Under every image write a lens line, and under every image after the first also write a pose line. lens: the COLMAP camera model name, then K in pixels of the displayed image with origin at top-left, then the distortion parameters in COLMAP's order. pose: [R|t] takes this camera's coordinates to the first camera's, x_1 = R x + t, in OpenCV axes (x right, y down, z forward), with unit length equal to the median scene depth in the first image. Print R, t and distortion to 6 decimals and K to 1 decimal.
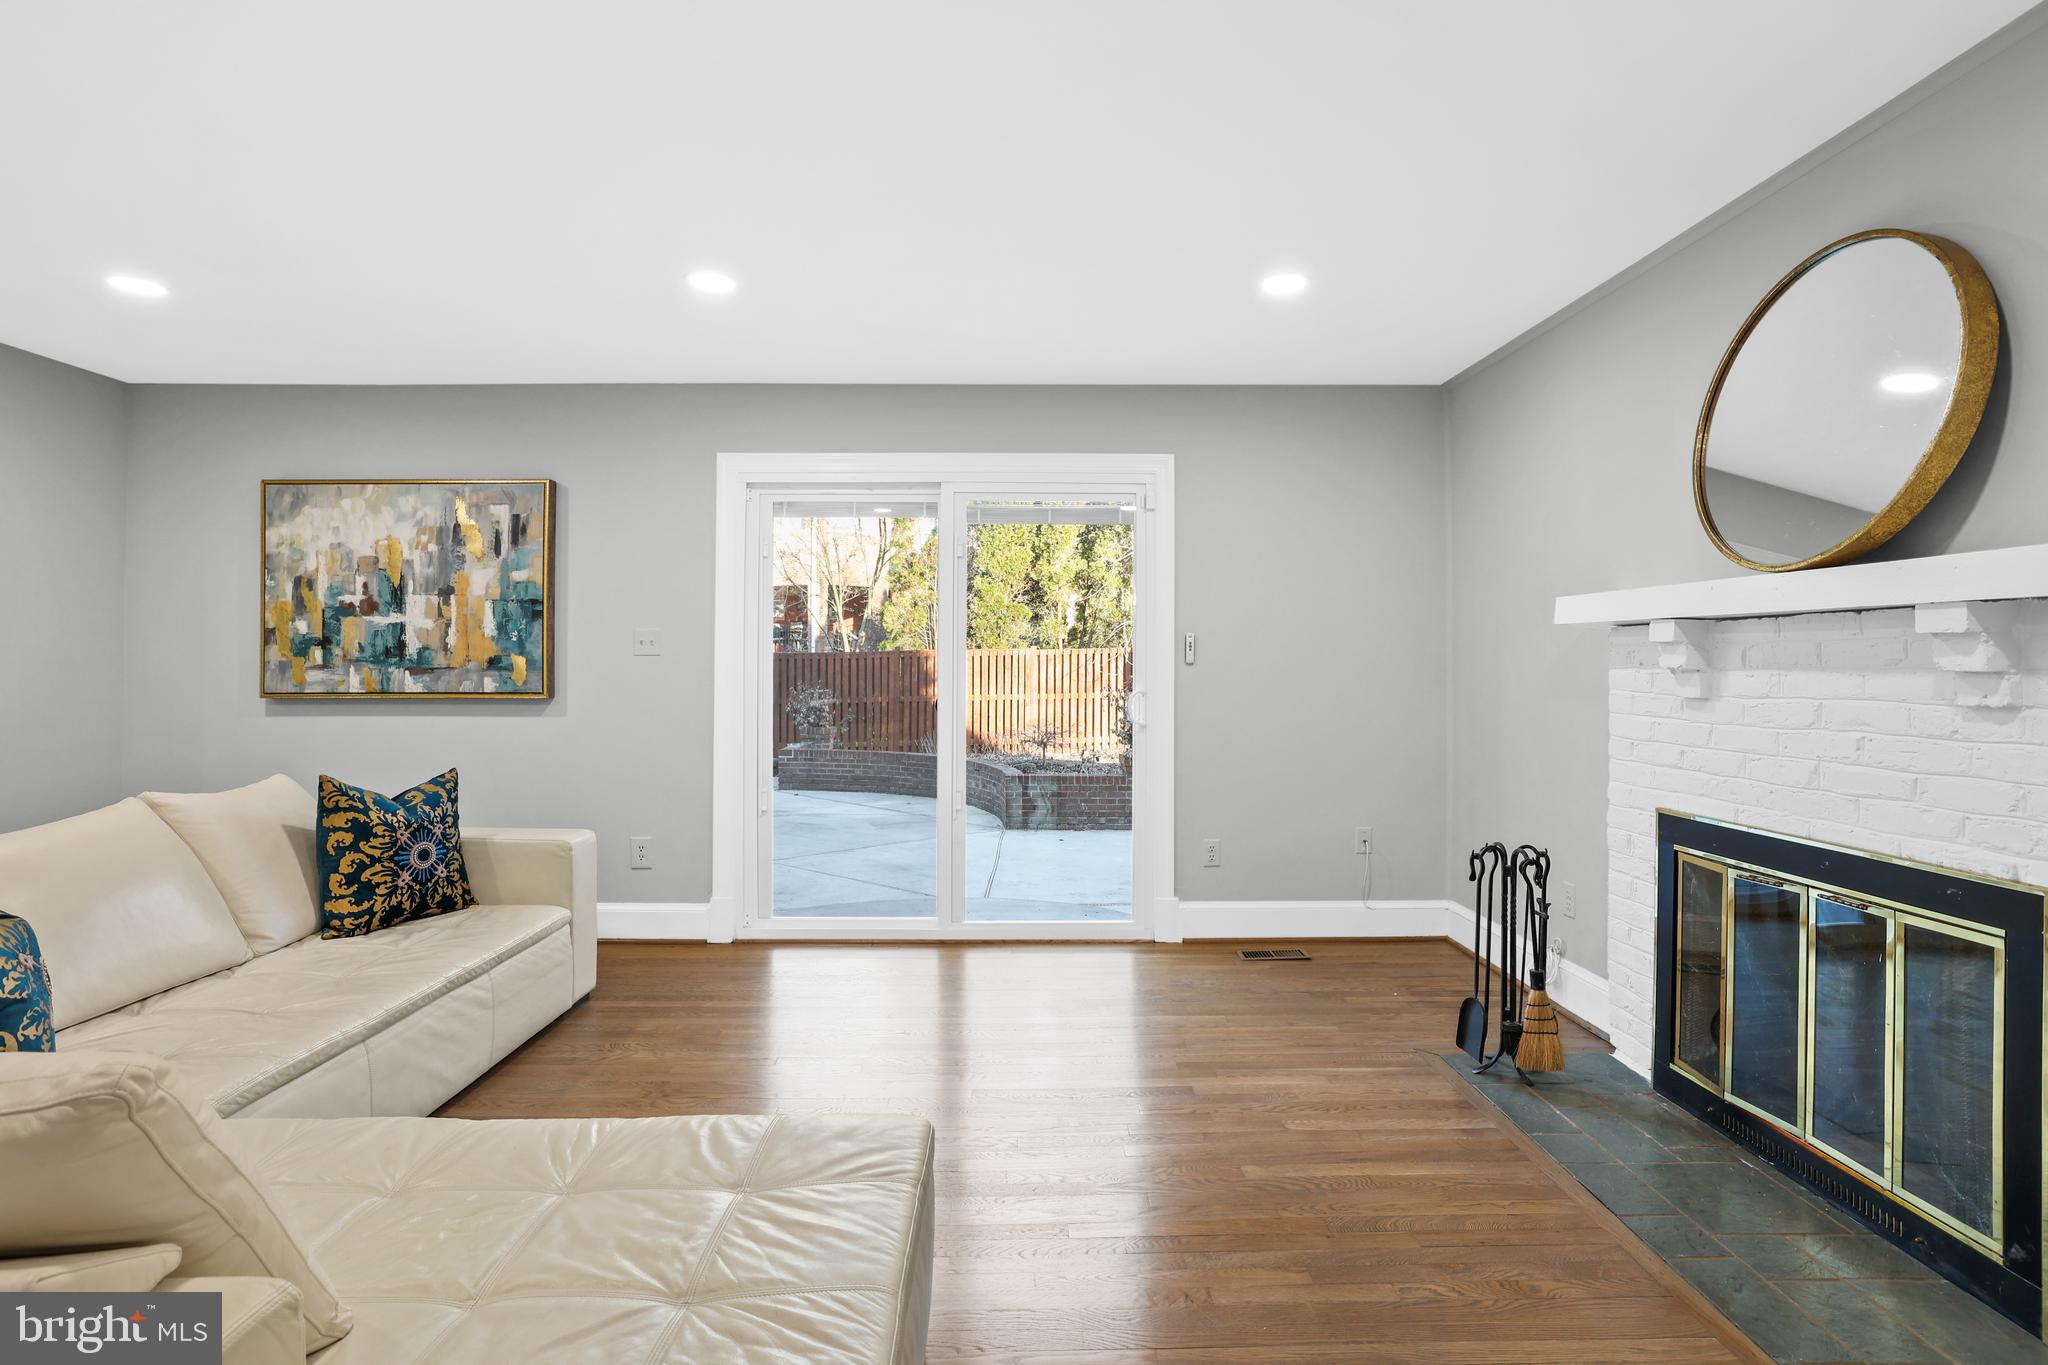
lens RADIAL K [[982.5, 0, 1026.1], [0, 982.5, 675.0], [0, 0, 1]] dist [-0.025218, 0.002817]
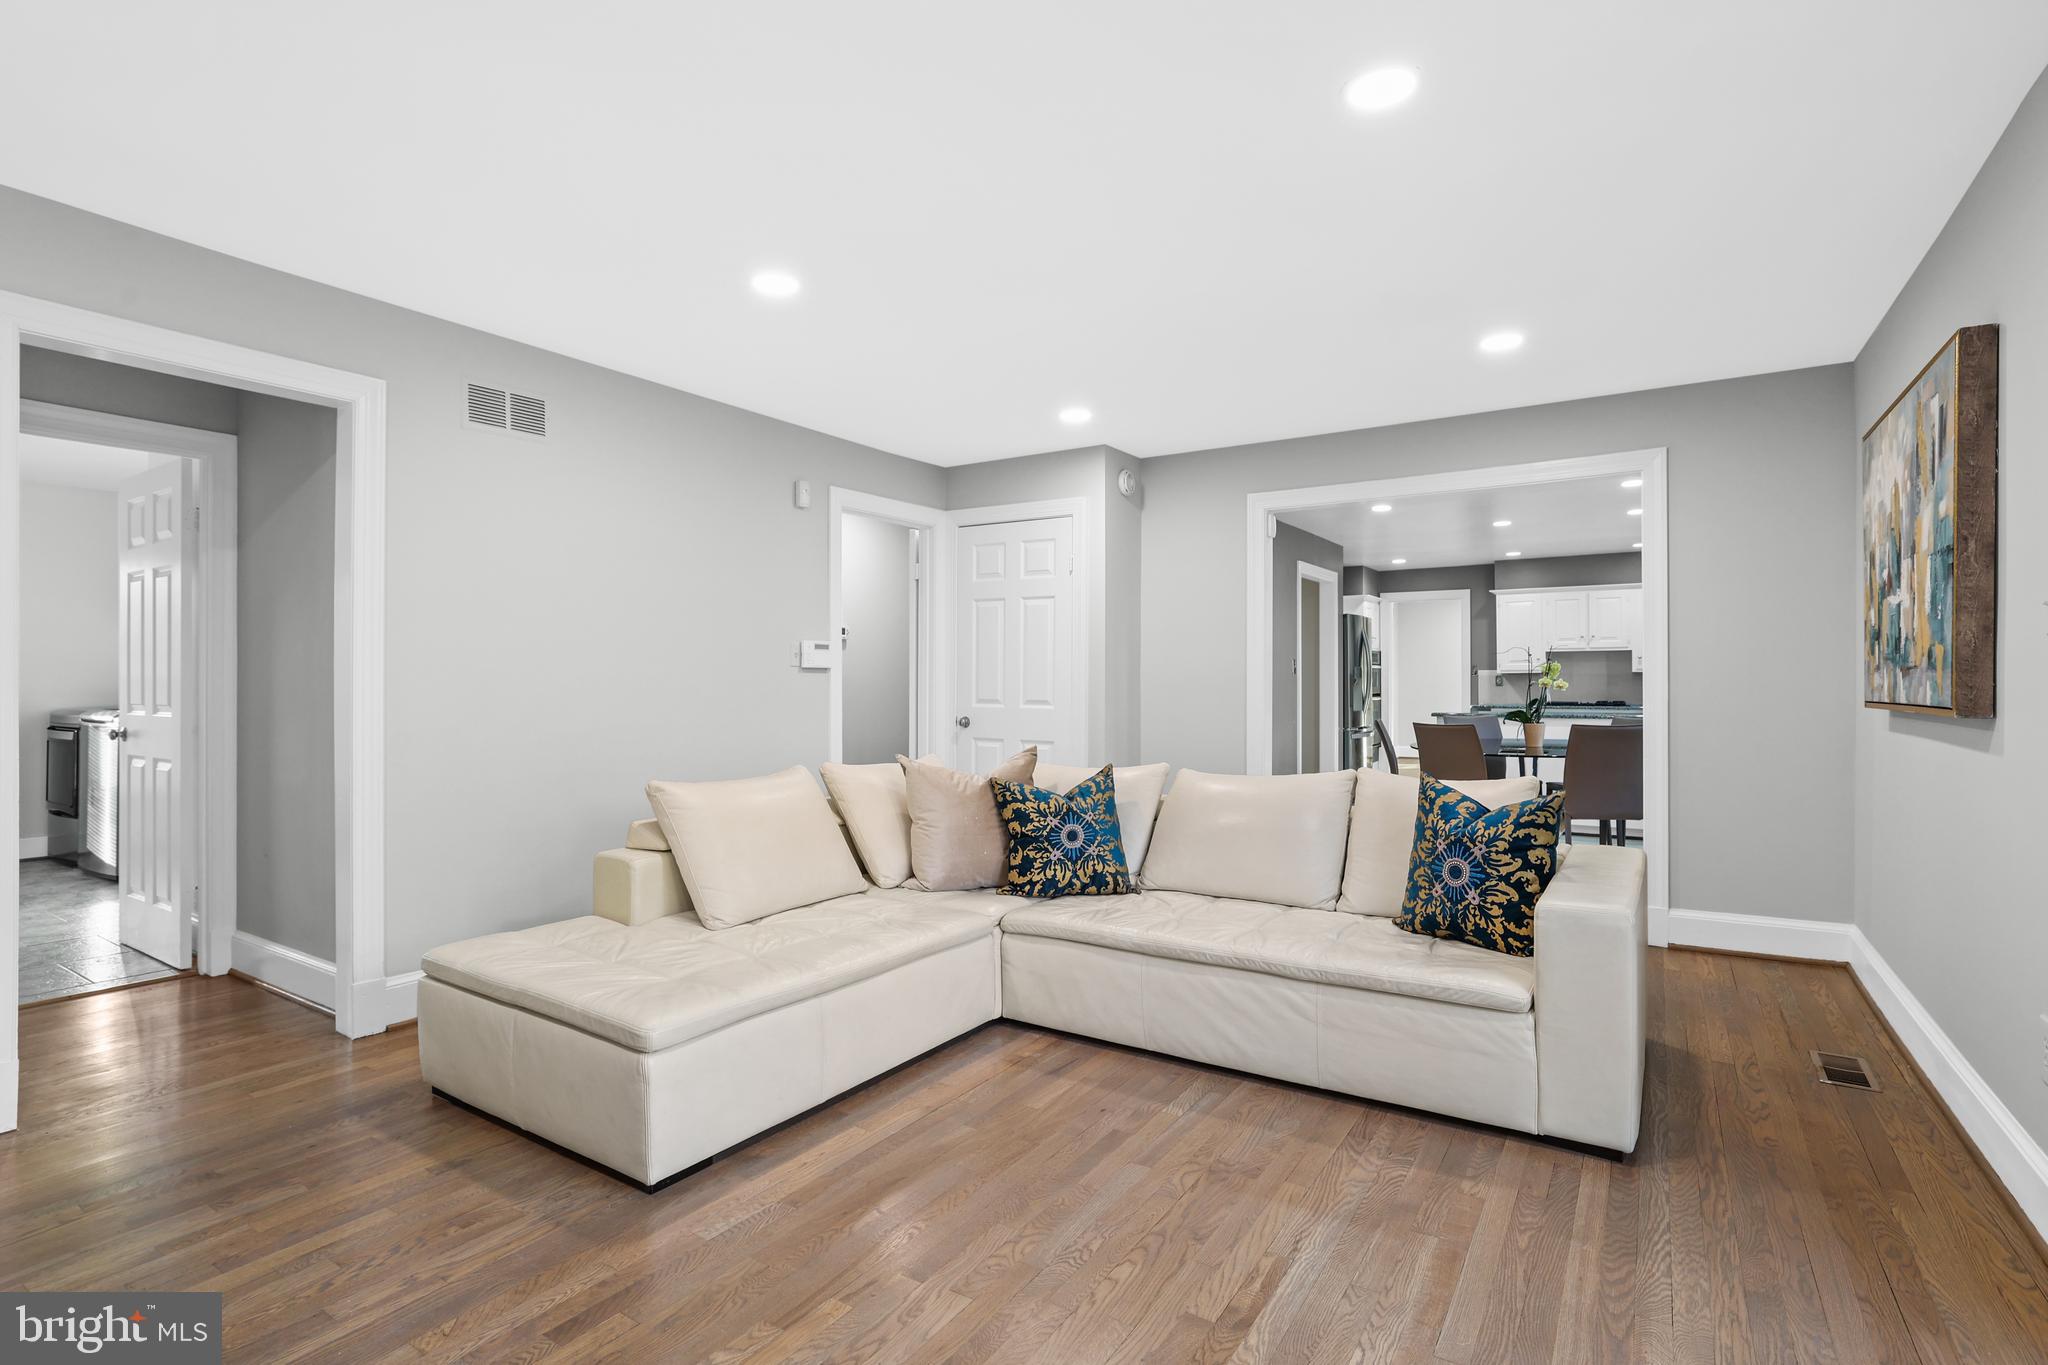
lens RADIAL K [[982.5, 0, 1025.3], [0, 982.5, 684.1], [0, 0, 1]] dist [-0.025218, 0.002817]
pose [[-0.555149, 0.000373, -0.831751, 0.425604], [-0.005373, 0.999977, 0.004034, 0.007169], [0.831734, 0.006709, -0.555134, 1.342775]]
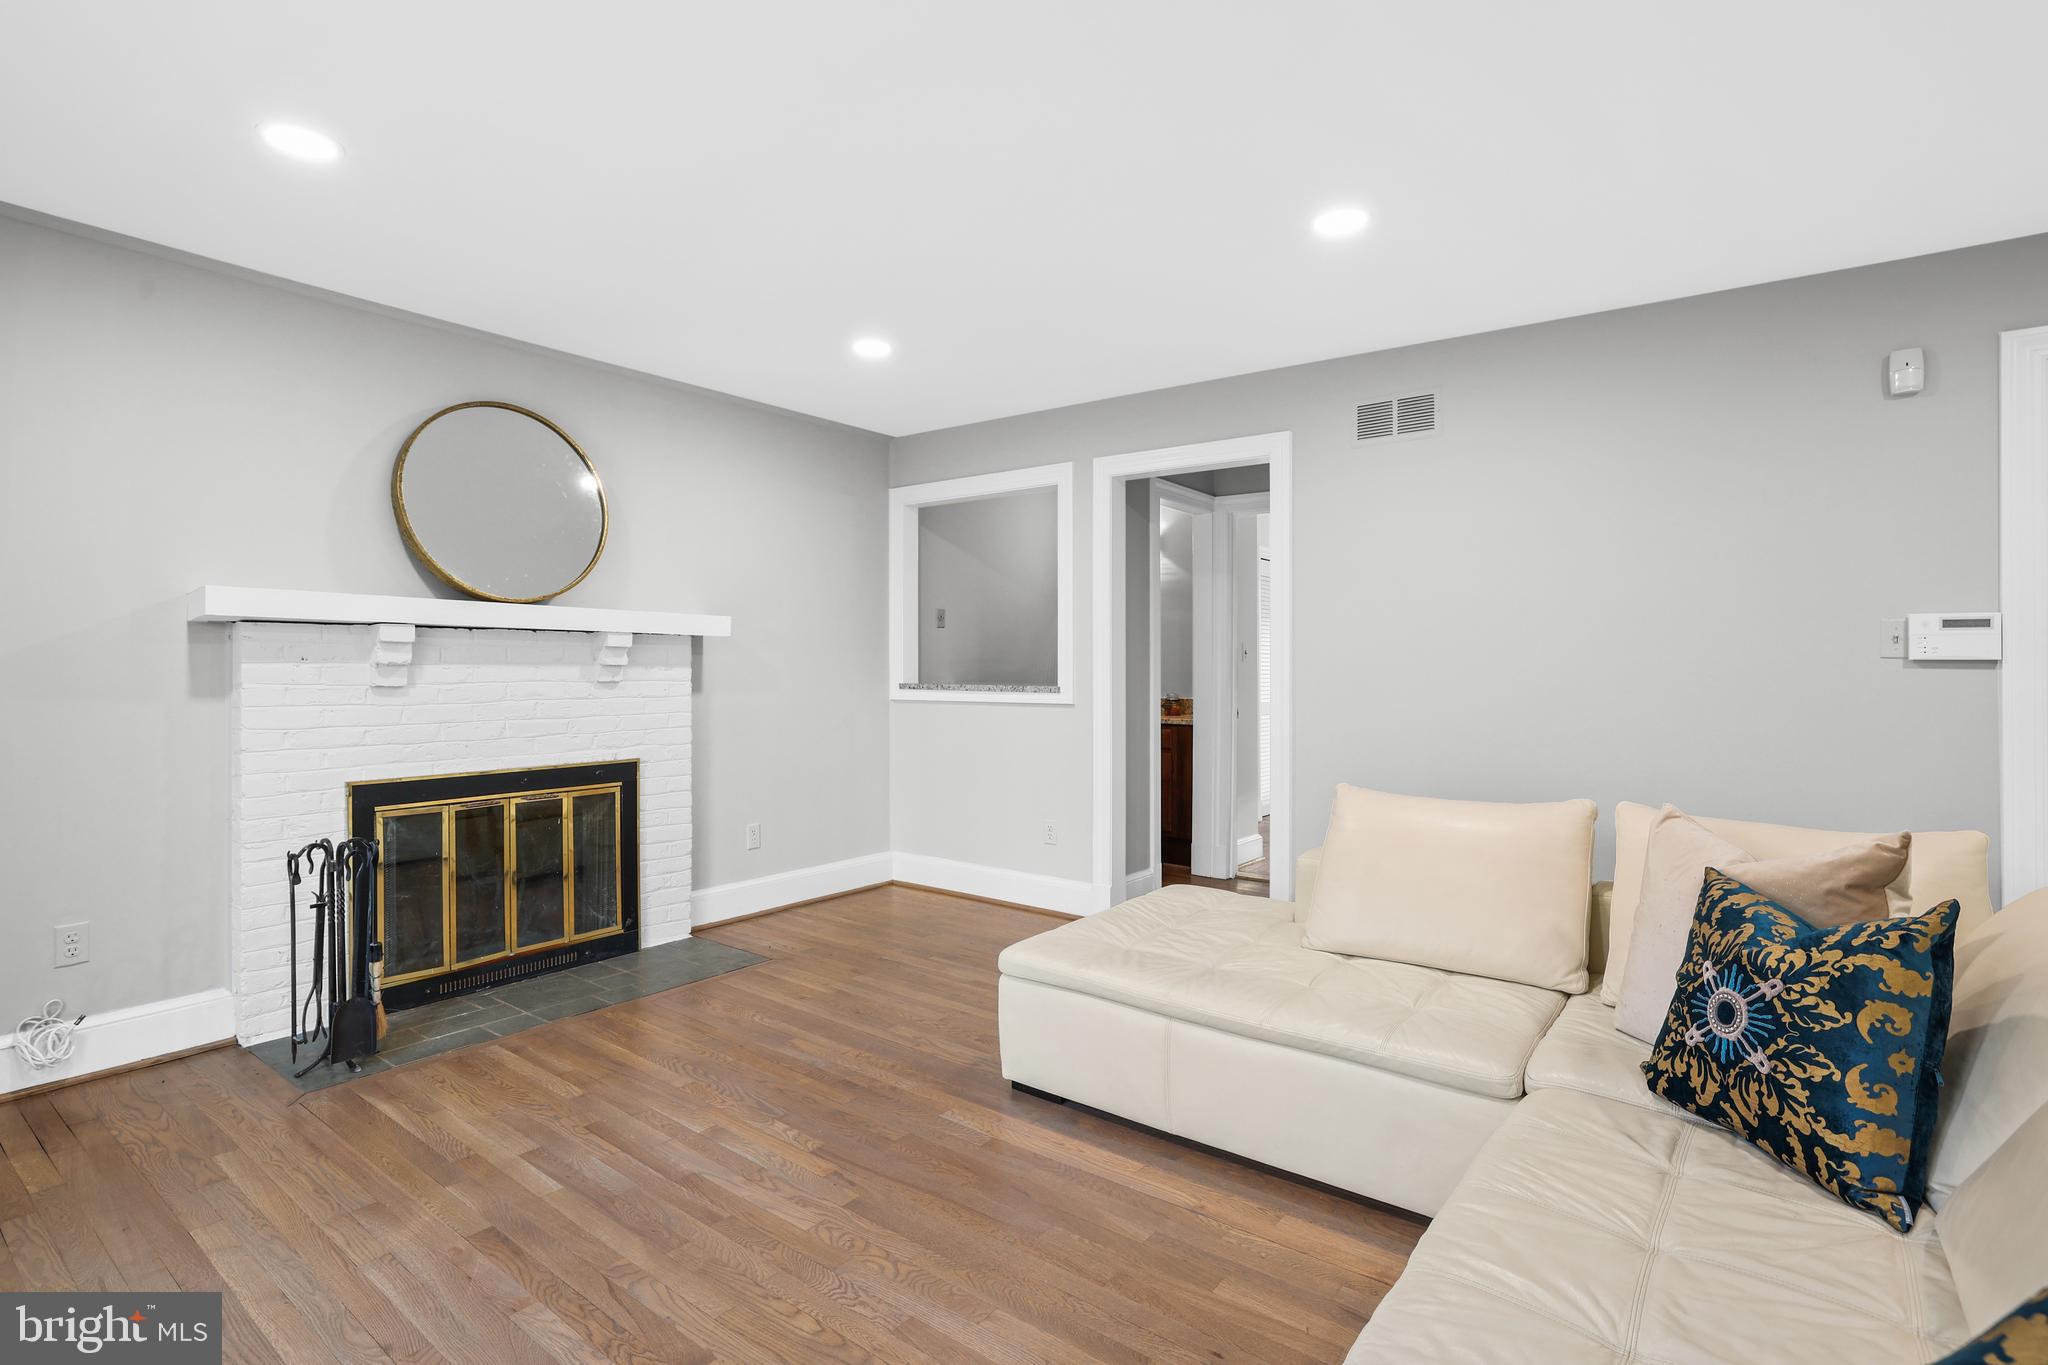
lens RADIAL K [[982.5, 0, 1026.4], [0, 982.5, 671.3], [0, 0, 1]] dist [-0.025218, 0.002817]
pose [[-0.789768, -0.008200, 0.613351, -0.714269], [-0.001976, 0.999939, 0.010823, -0.010577], [-0.613402, 0.007335, -0.789737, 1.433516]]
